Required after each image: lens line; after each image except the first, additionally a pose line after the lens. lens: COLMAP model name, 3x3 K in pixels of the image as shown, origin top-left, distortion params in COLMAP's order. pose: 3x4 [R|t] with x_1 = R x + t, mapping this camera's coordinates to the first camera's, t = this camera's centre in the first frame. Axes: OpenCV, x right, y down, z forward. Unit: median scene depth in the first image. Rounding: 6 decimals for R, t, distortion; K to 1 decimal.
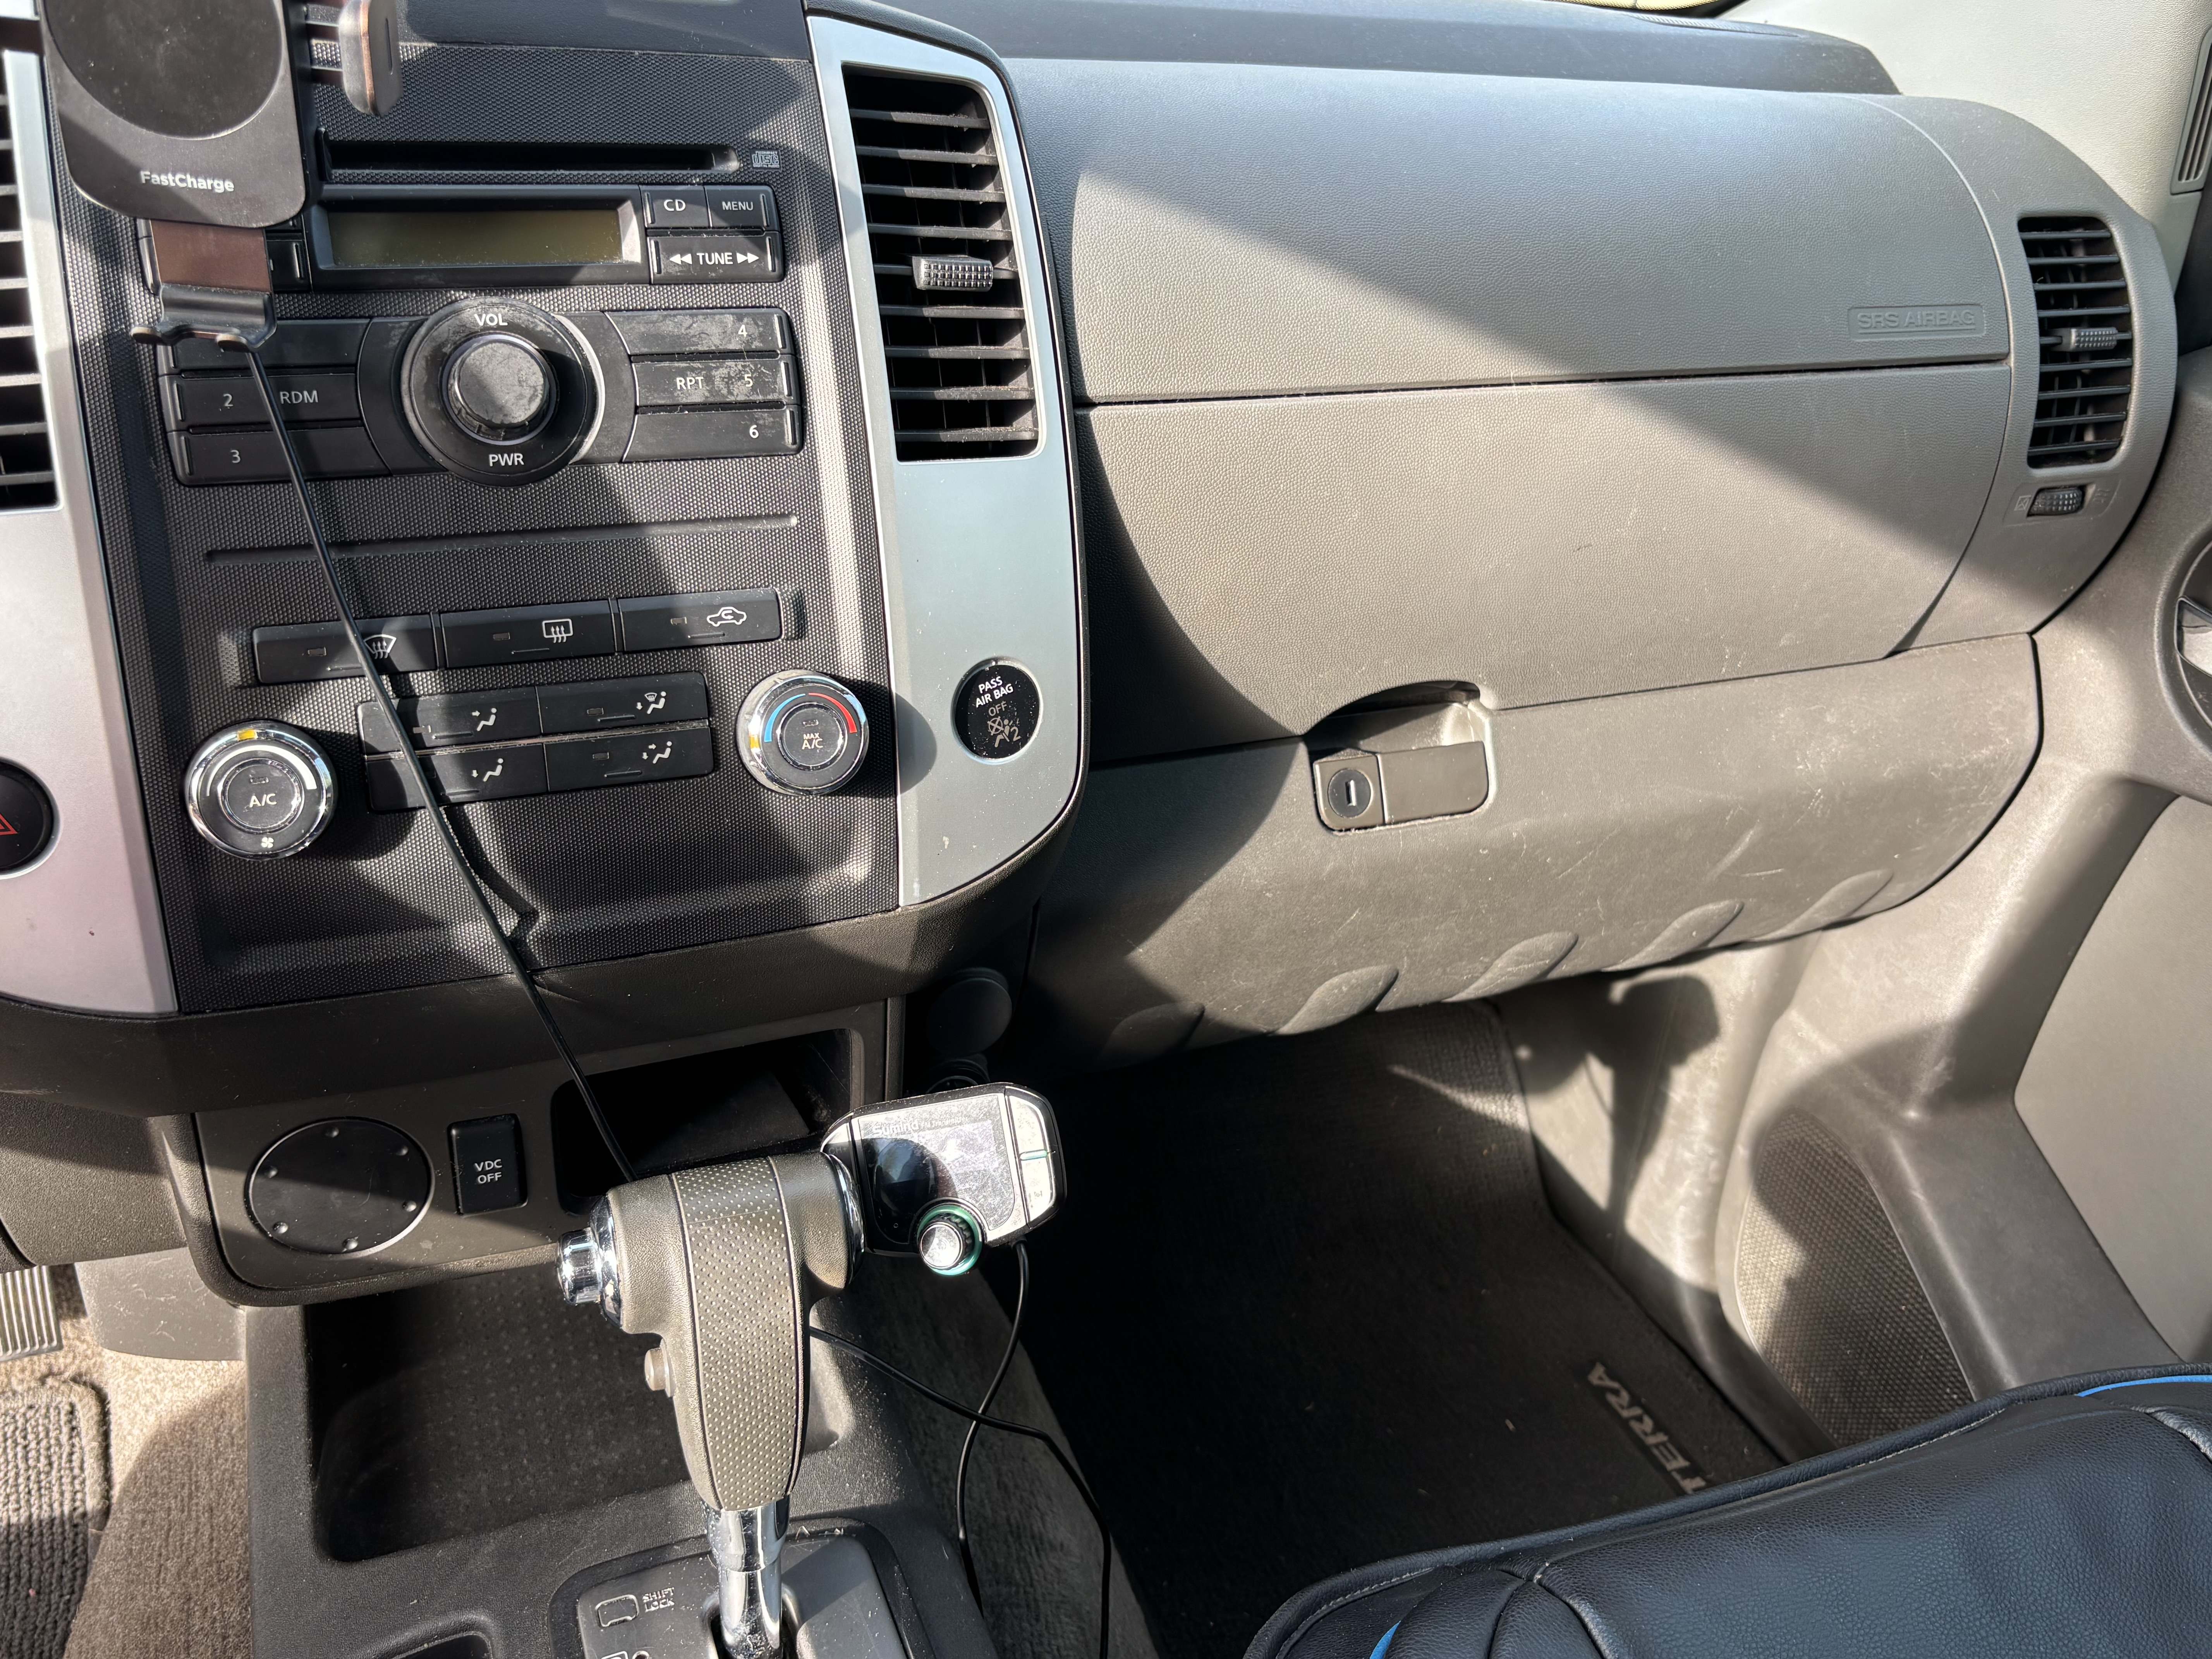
lens RADIAL K [[1875.9, 0, 1106.1], [0, 1875.9, 802.2], [0, 0, 1]] dist [0.007719, -0.000651]
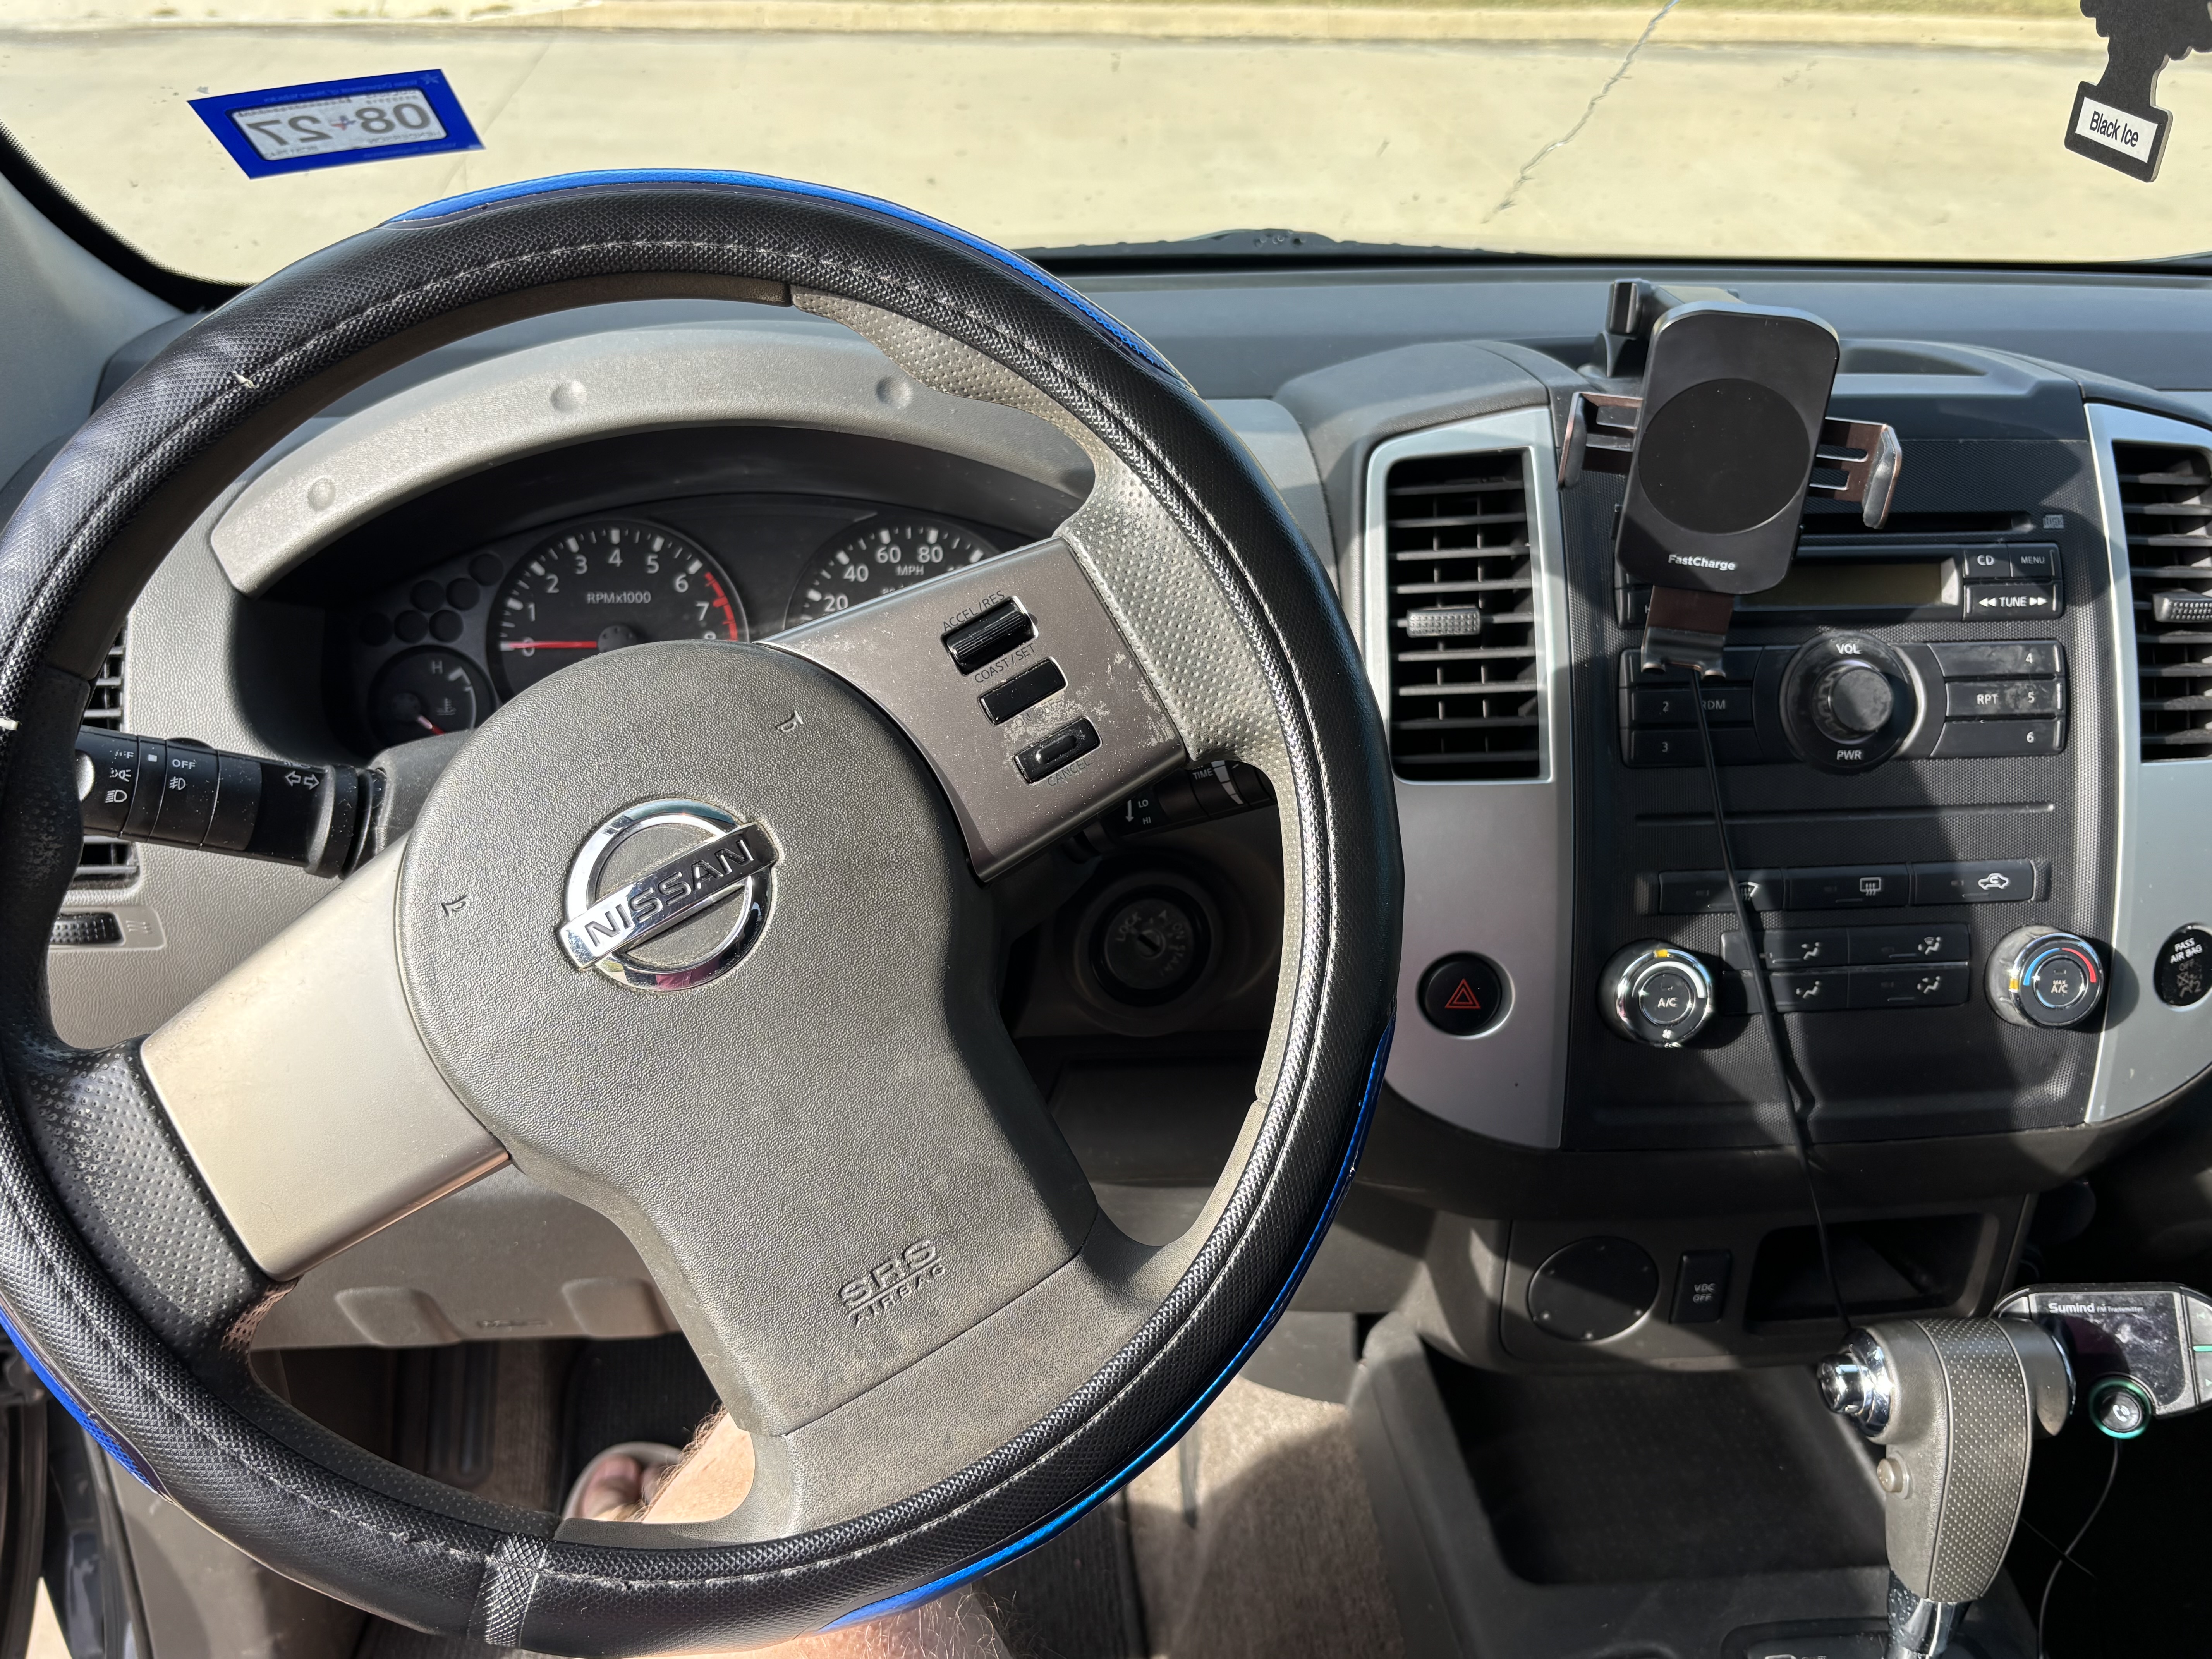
lens RADIAL K [[1892.9, 0, 1106.0], [0, 1892.9, 829.5], [0, 0, 1]] dist [-0.091998, 0.247080]
pose [[0.960506, 0.072918, -0.268537, -0.443590], [-0.084312, 0.995953, -0.031129, -0.044775], [0.265180, 0.052540, 0.962766, -0.375715]]
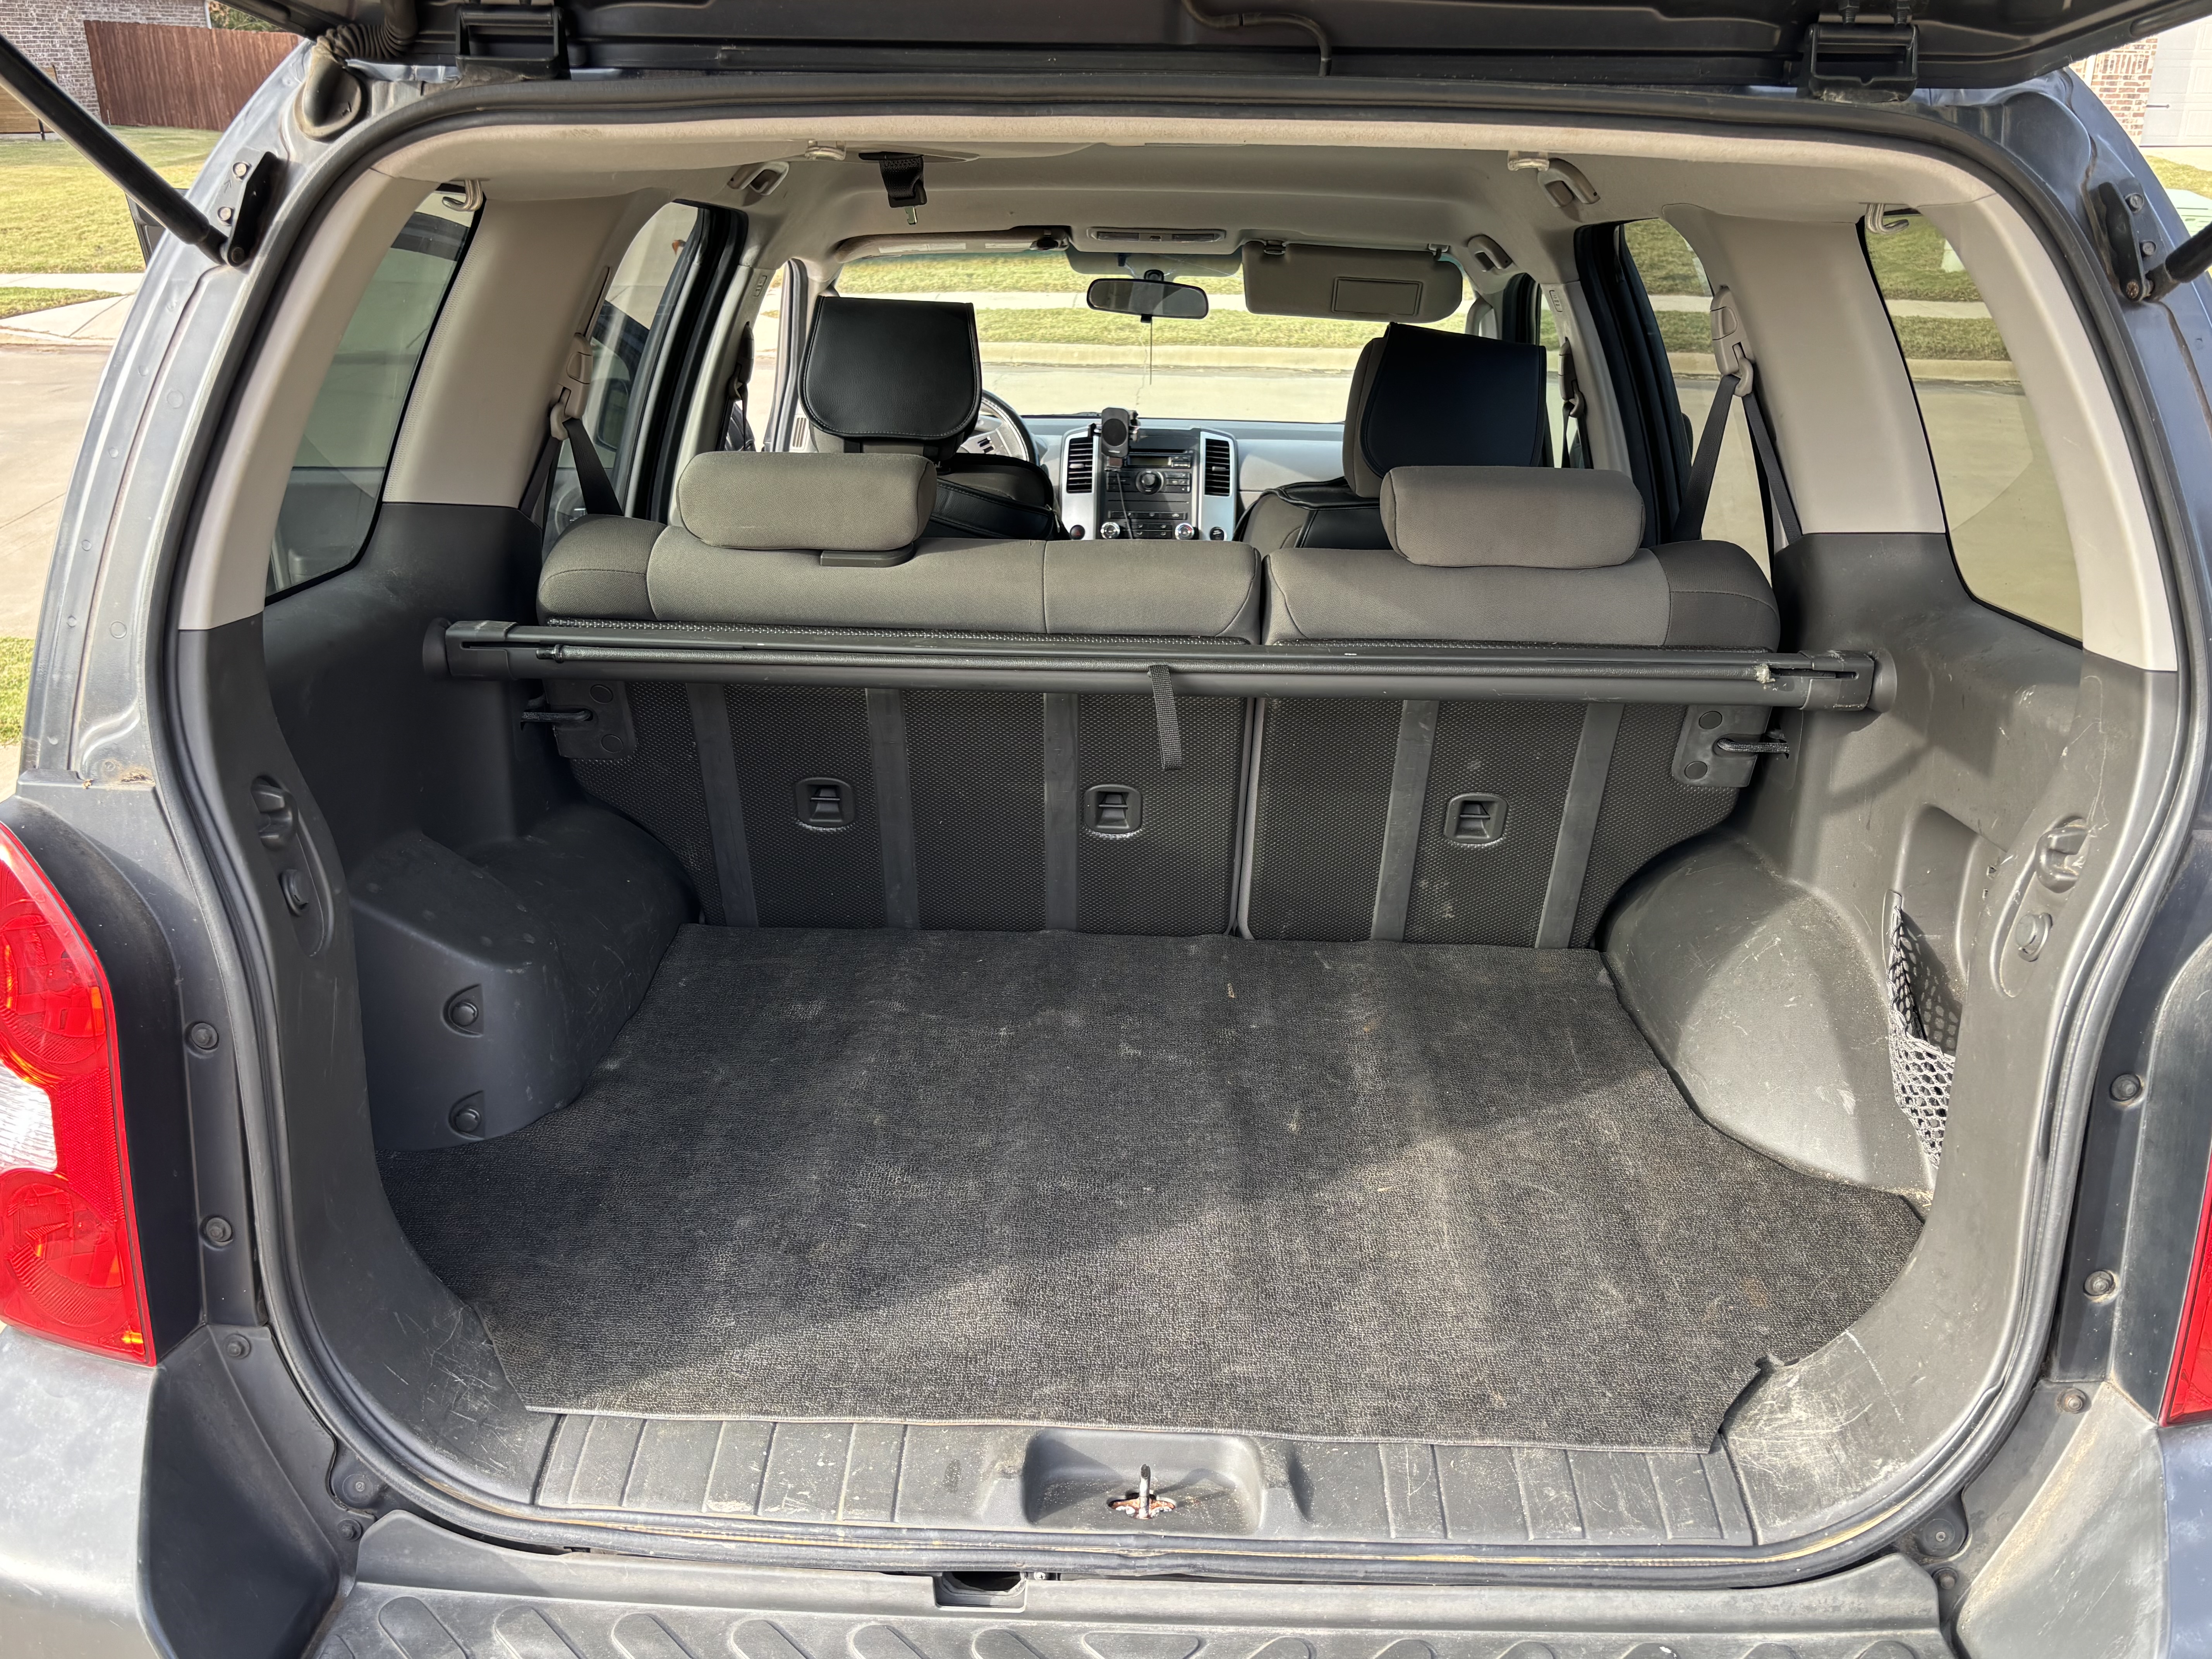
lens RADIAL K [[1903.7, 0, 1106.0], [0, 1903.7, 829.5], [0, 0, 1]] dist [0.208534, -0.167493]
pose [[0.913731, 0.070524, -0.400152, 2.448402], [-0.153975, 0.971470, -0.180380, 2.321870], [0.376015, 0.226432, 0.898522, -5.124575]]
